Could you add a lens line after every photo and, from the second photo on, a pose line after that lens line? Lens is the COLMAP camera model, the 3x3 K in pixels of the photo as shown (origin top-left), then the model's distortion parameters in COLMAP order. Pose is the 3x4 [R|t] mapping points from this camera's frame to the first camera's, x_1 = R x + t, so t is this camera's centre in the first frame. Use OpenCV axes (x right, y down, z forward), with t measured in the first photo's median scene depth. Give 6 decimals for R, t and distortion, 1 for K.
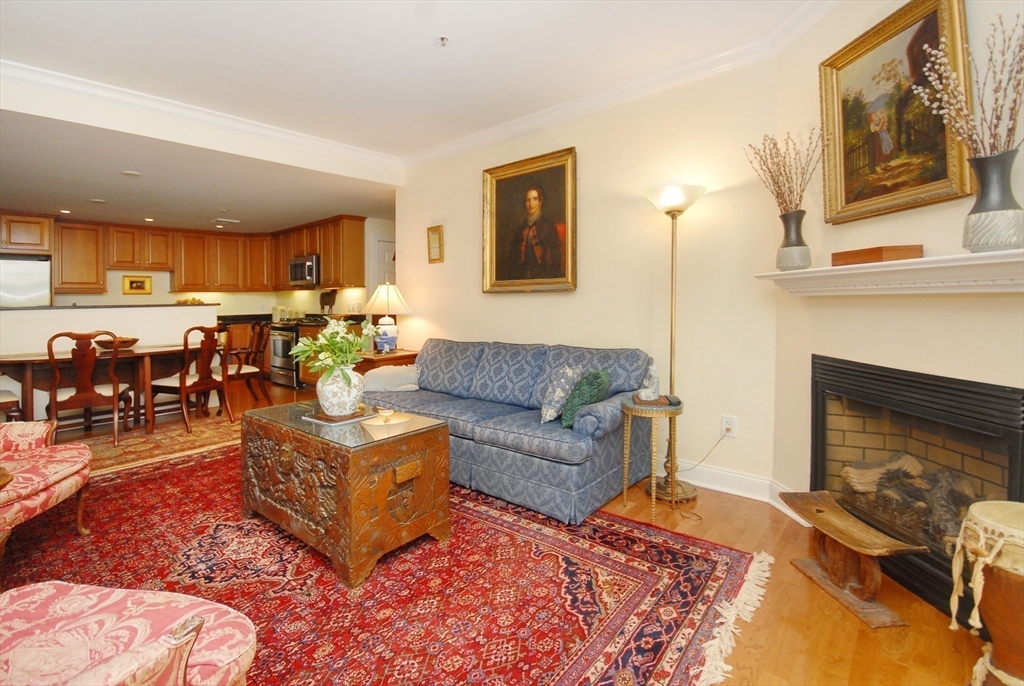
lens RADIAL K [[469.1, 0, 517.5], [0, 469.1, 268.8], [0, 0, 1]] dist [-0.010274, -0.000417]
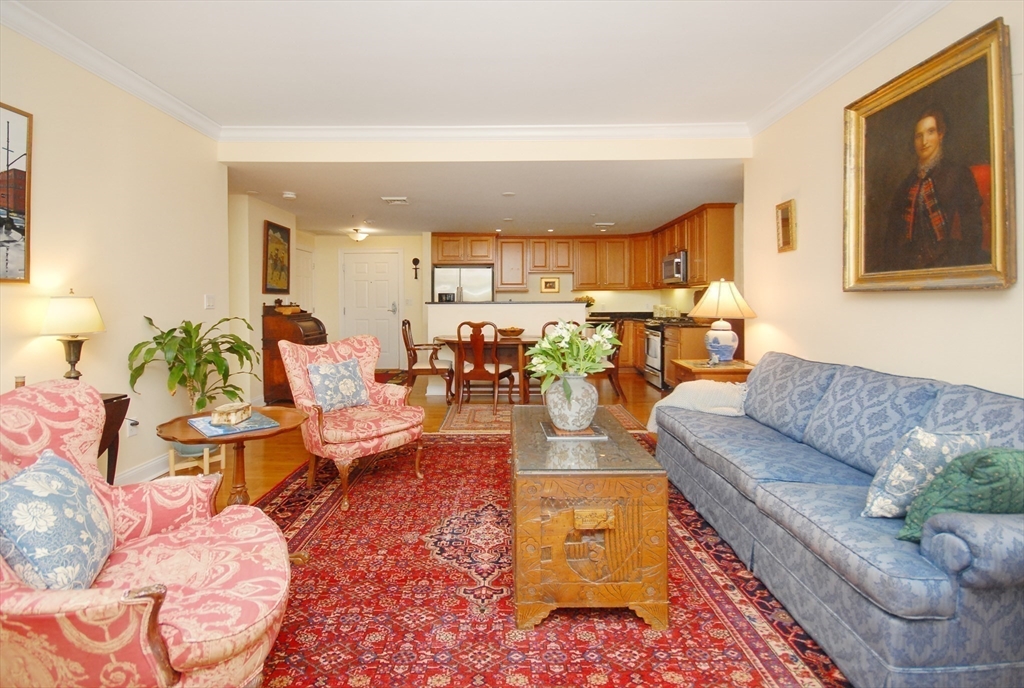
lens RADIAL K [[482.8, 0, 509.4], [0, 482.8, 280.8], [0, 0, 1]] dist [0.001738, -0.006774]
pose [[0.636047, -0.018851, -0.771420, 0.177793], [0.042873, 0.999021, 0.010937, 0.009680], [0.770459, -0.040029, 0.636232, 0.220349]]
